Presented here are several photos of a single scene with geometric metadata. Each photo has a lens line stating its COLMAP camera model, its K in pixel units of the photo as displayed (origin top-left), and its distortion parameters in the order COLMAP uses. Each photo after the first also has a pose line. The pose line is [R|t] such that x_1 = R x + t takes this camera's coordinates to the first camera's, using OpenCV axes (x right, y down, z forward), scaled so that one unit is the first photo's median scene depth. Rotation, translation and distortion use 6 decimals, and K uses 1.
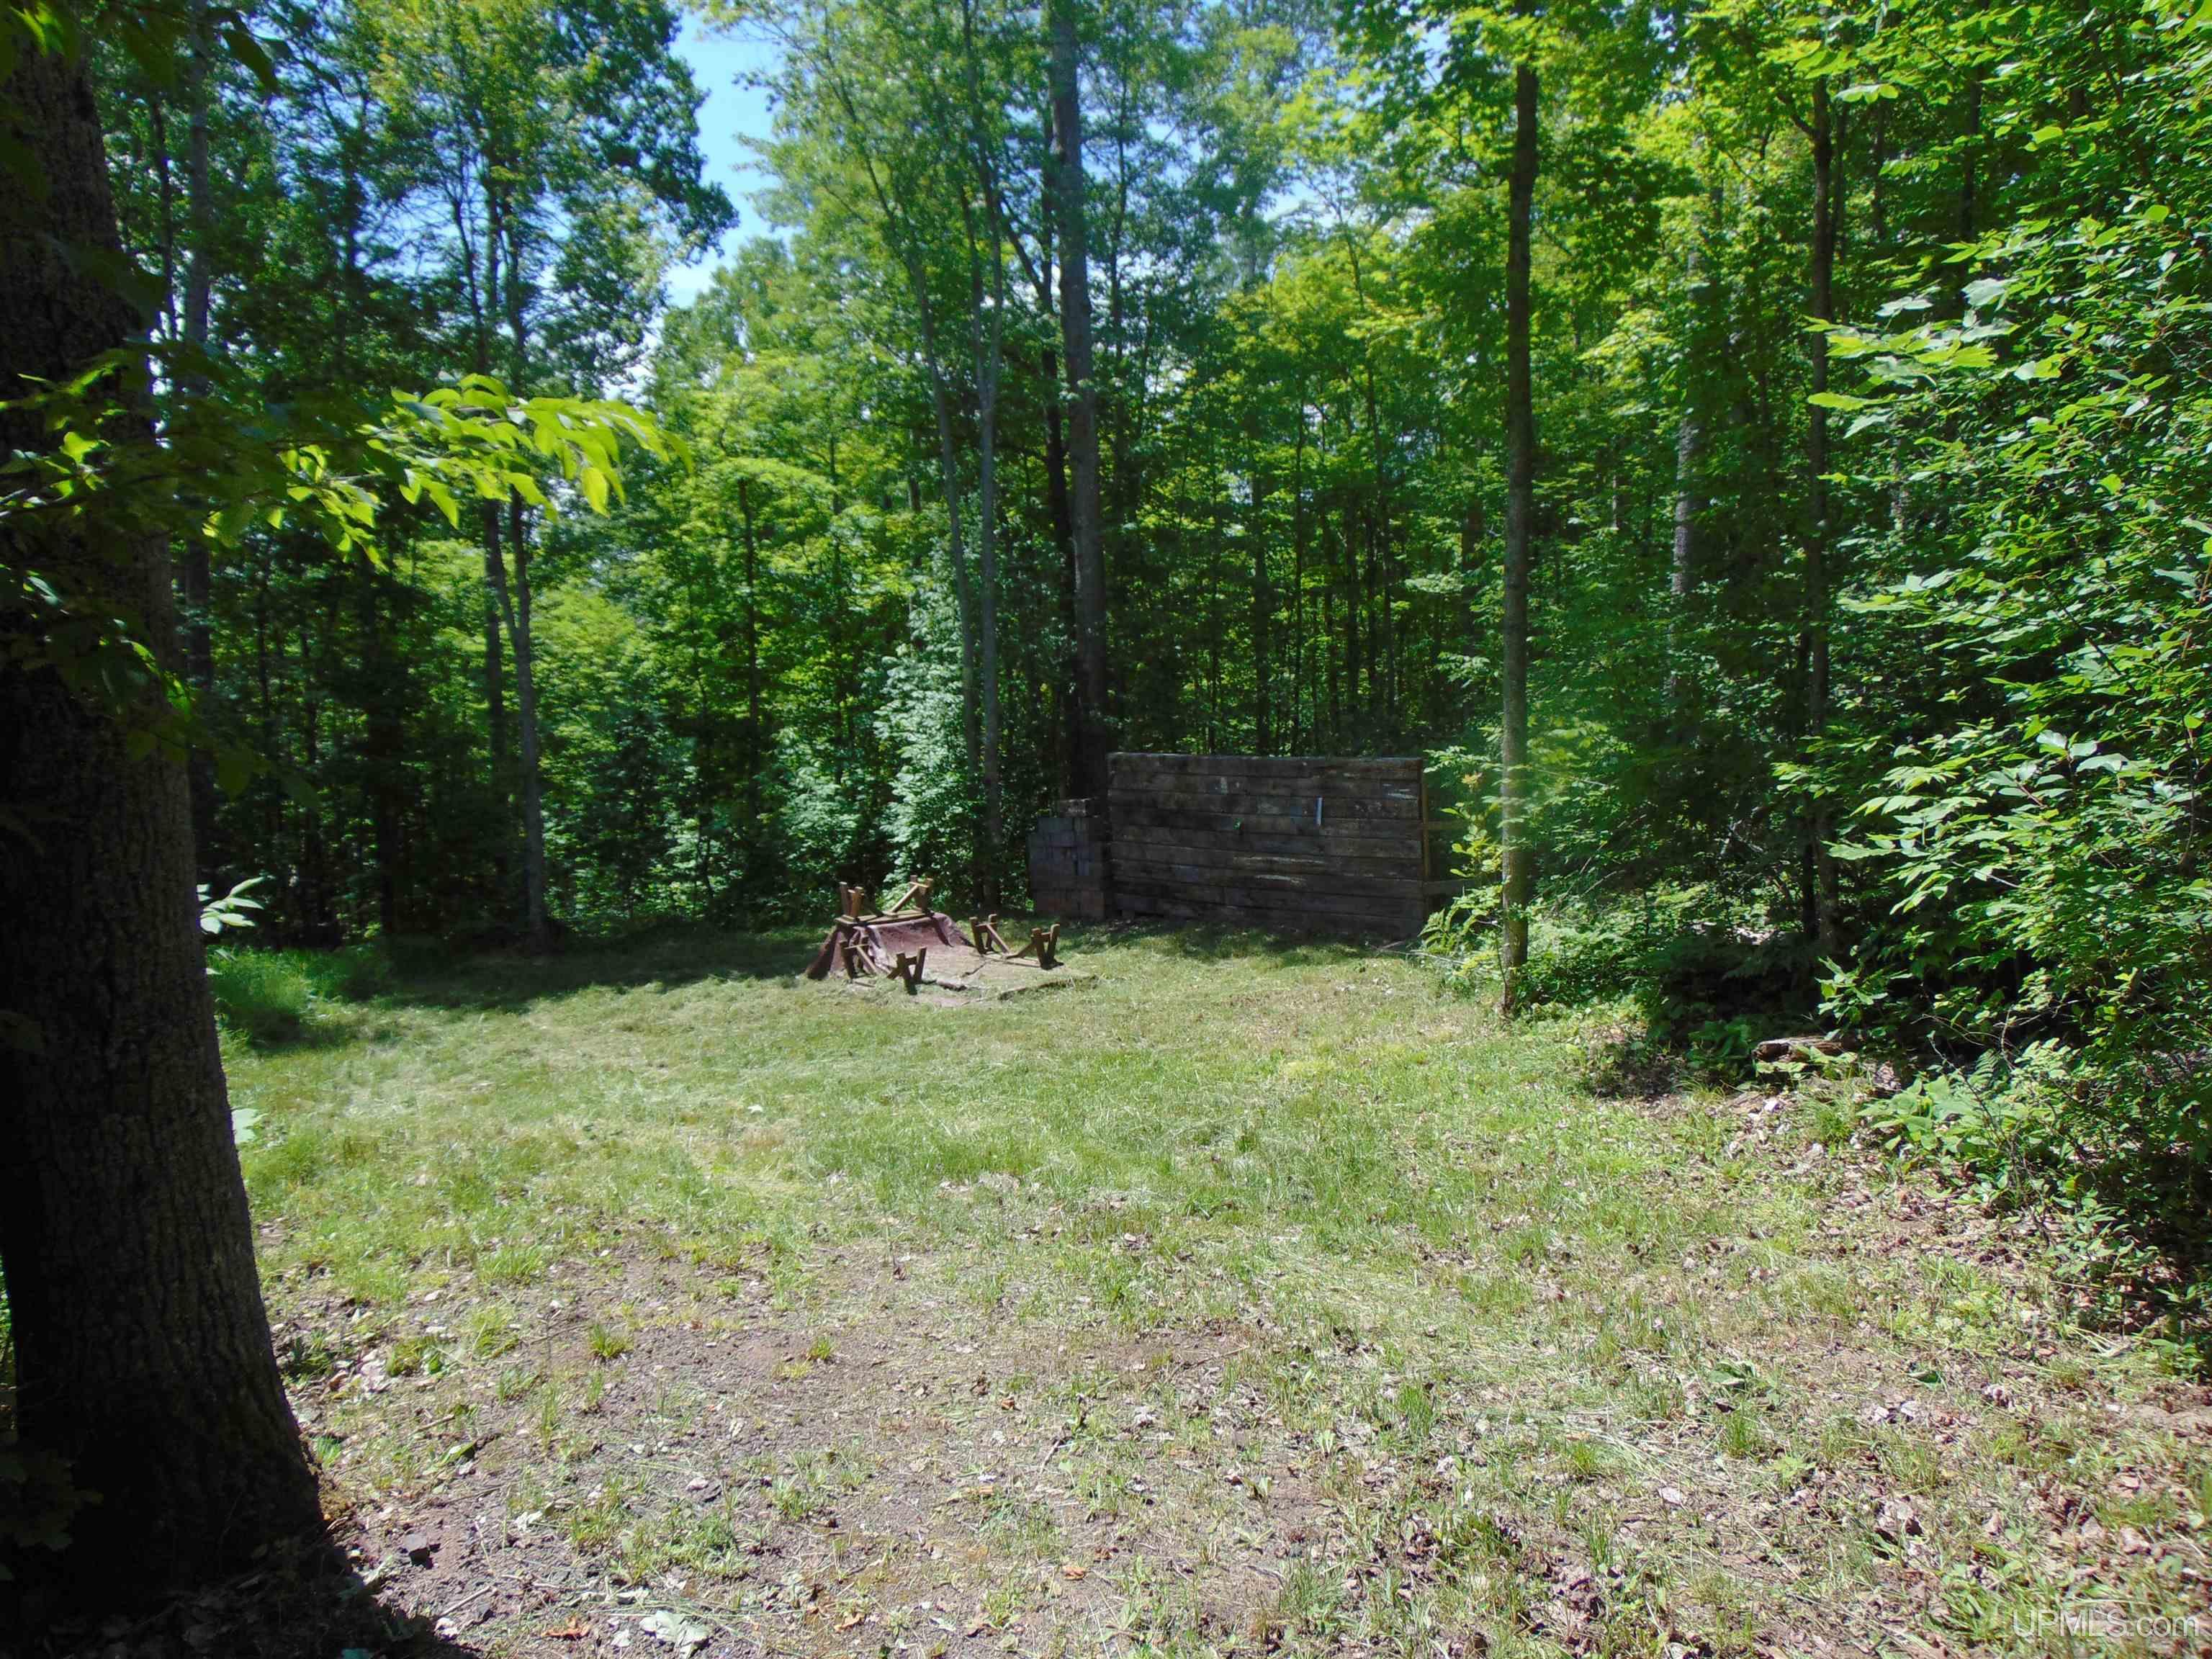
lens RADIAL K [[1623.2, 0, 1106.0], [0, 1623.2, 829.5], [0, 0, 1]] dist [0.006403, 0.000990]
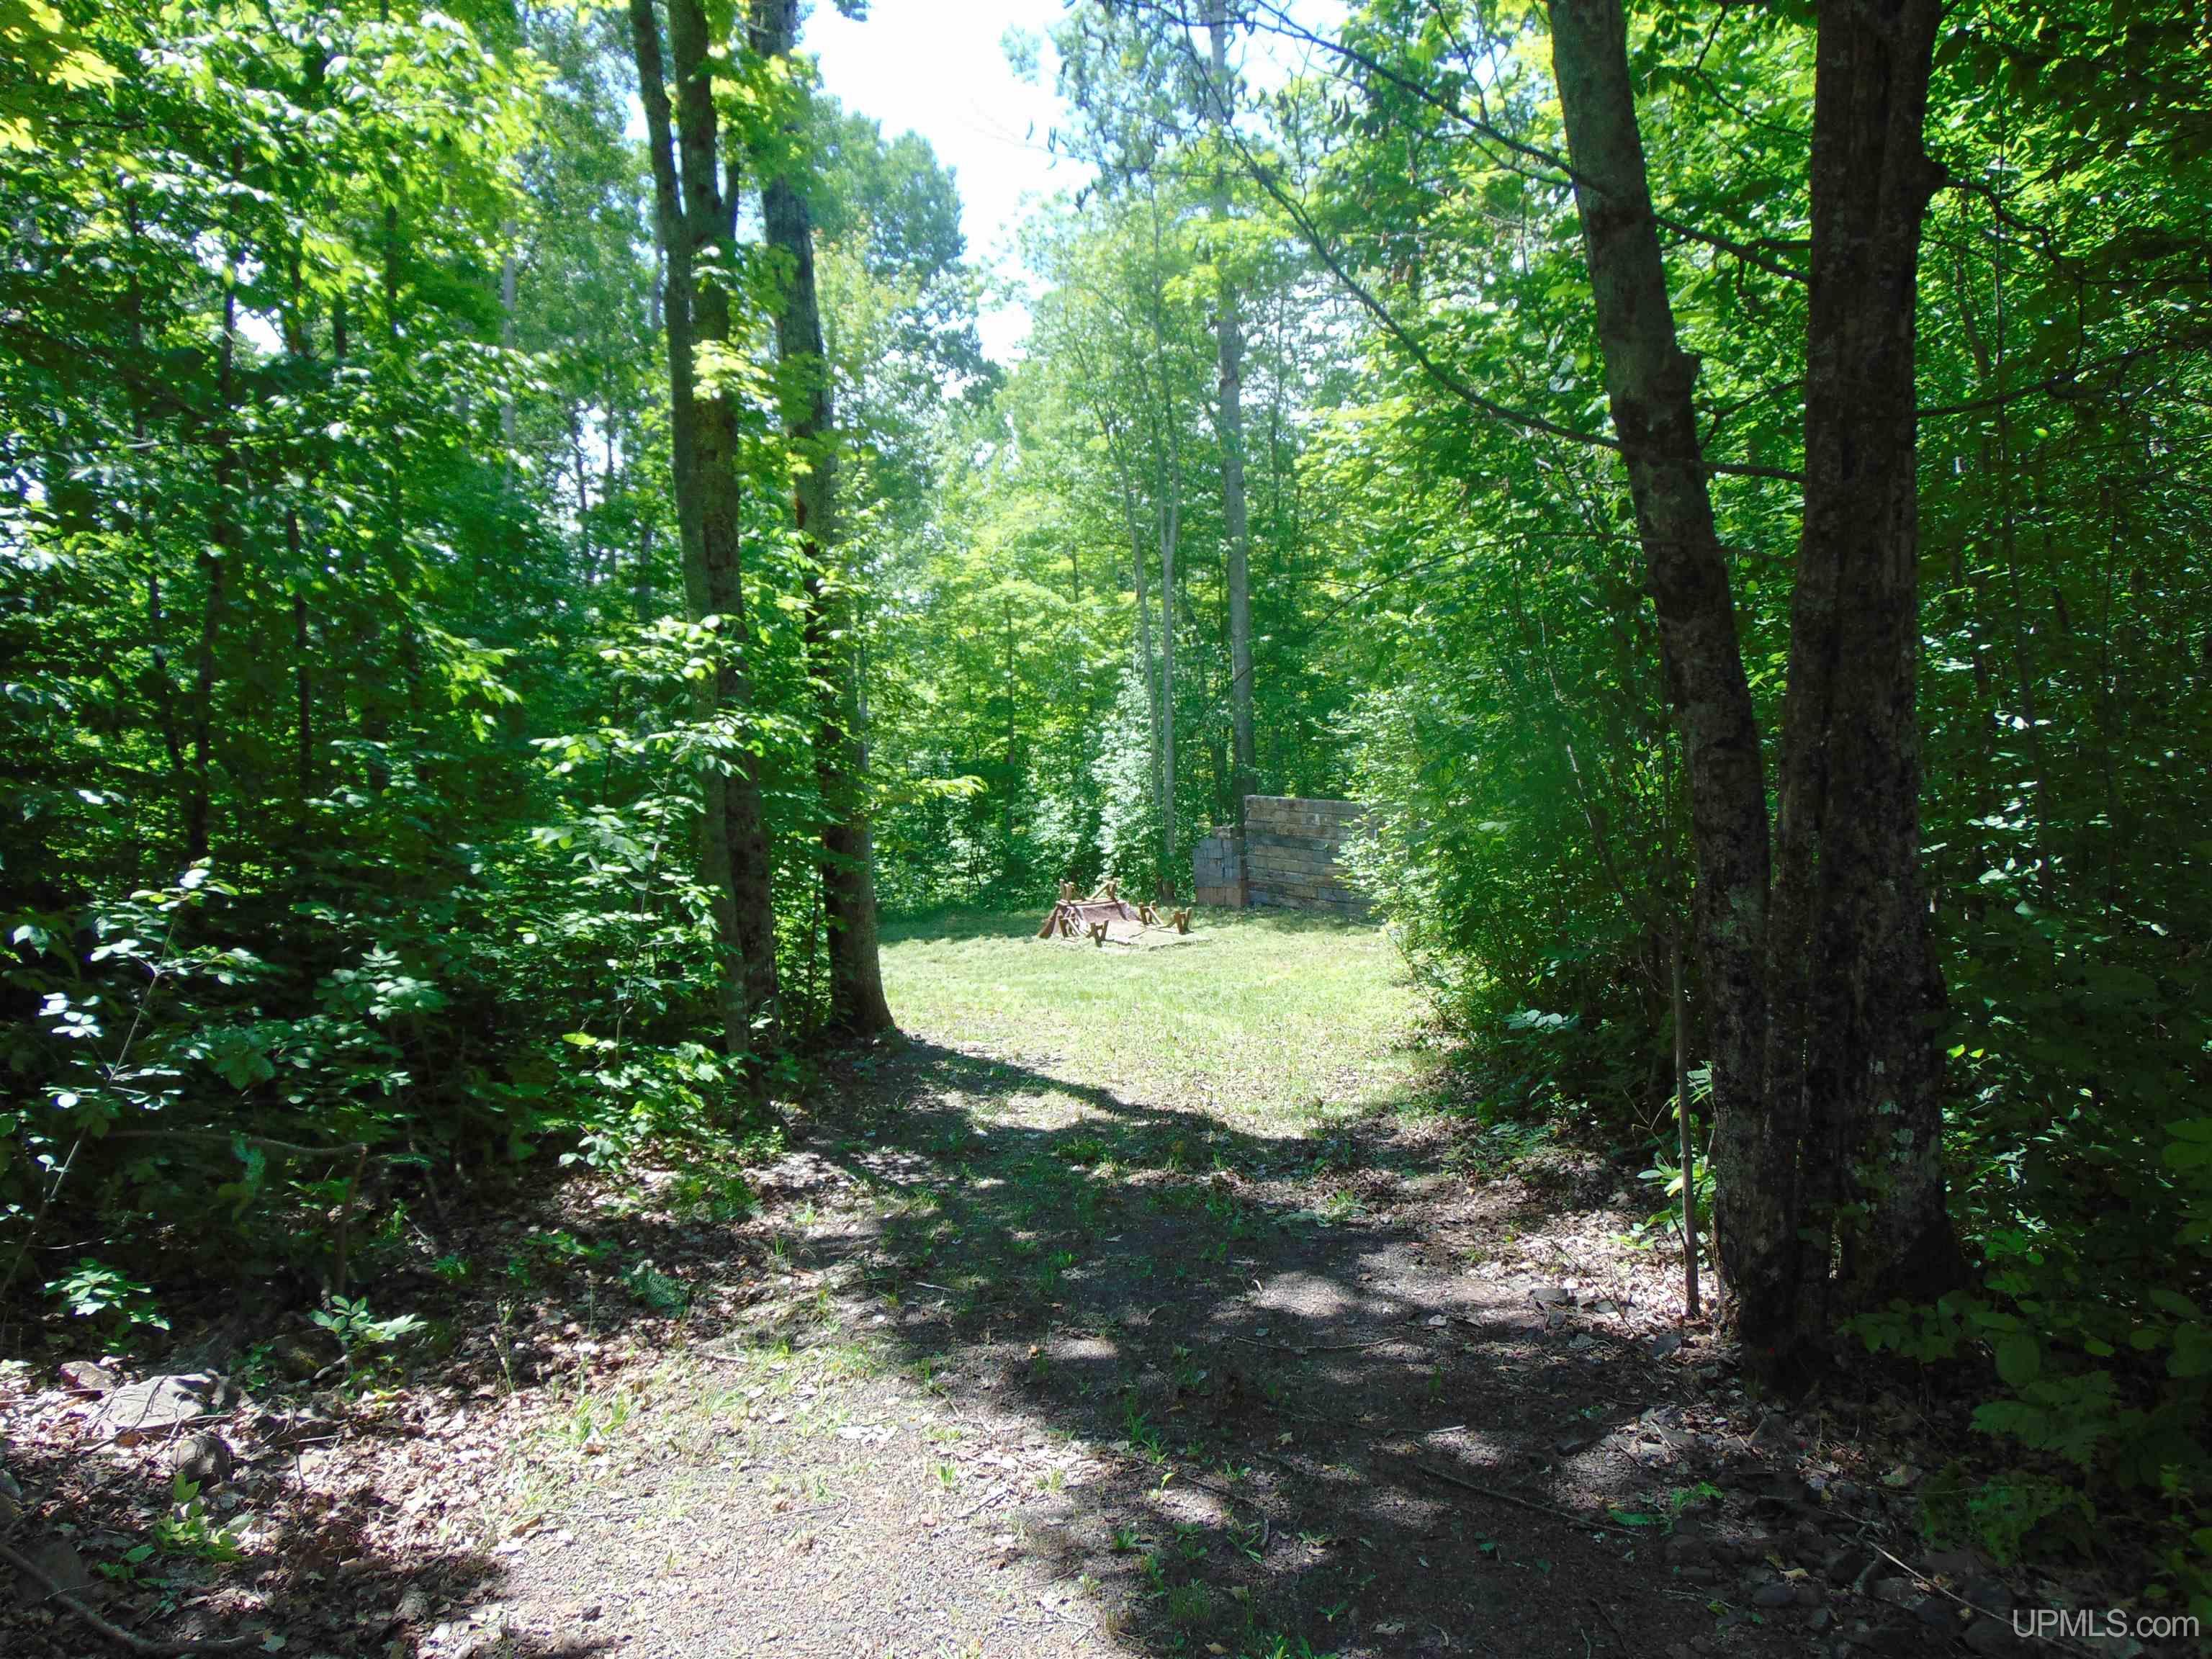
lens RADIAL K [[1623.2, 0, 1106.0], [0, 1623.2, 829.5], [0, 0, 1]] dist [0.006403, 0.000990]
pose [[0.987590, 0.016701, -0.156166, 0.099642], [-0.017096, 0.999853, -0.001182, -0.011681], [0.156123, 0.003838, 0.987730, -0.440857]]
